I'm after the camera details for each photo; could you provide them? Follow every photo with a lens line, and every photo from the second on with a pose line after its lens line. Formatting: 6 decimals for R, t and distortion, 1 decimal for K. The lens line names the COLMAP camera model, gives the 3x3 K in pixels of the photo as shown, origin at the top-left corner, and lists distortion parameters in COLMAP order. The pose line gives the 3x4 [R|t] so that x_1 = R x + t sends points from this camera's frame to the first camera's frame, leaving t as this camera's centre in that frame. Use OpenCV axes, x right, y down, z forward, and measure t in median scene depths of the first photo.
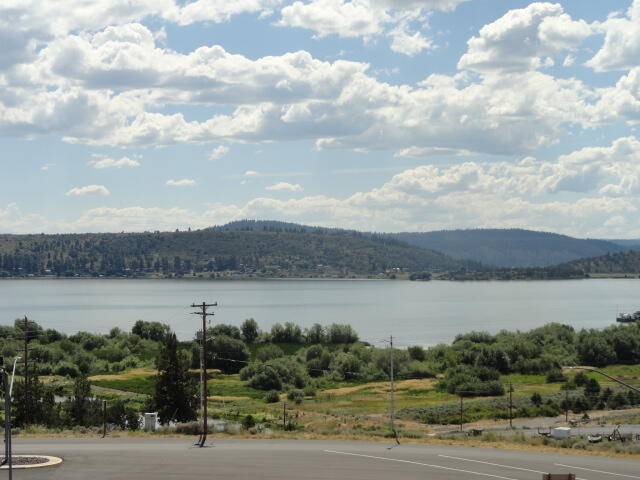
lens RADIAL K [[1354.6, 0, 321.4], [0, 1354.6, 240.5], [0, 0, 1]] dist [-0.016676, 0.000000]
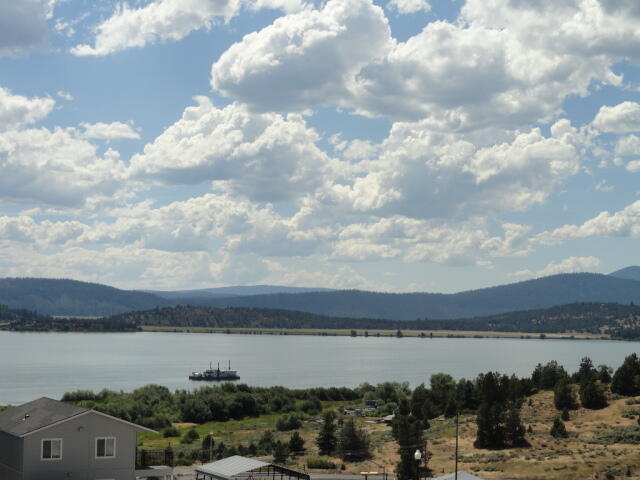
lens RADIAL K [[1313.1, 0, 322.7], [0, 1313.1, 240.8], [0, 0, 1]] dist [-0.000692, 0.000000]
pose [[0.941207, 0.042671, 0.335125, -0.056914], [-0.030760, 0.998695, -0.040771, -0.016369], [-0.336428, 0.028065, 0.941291, -0.103614]]
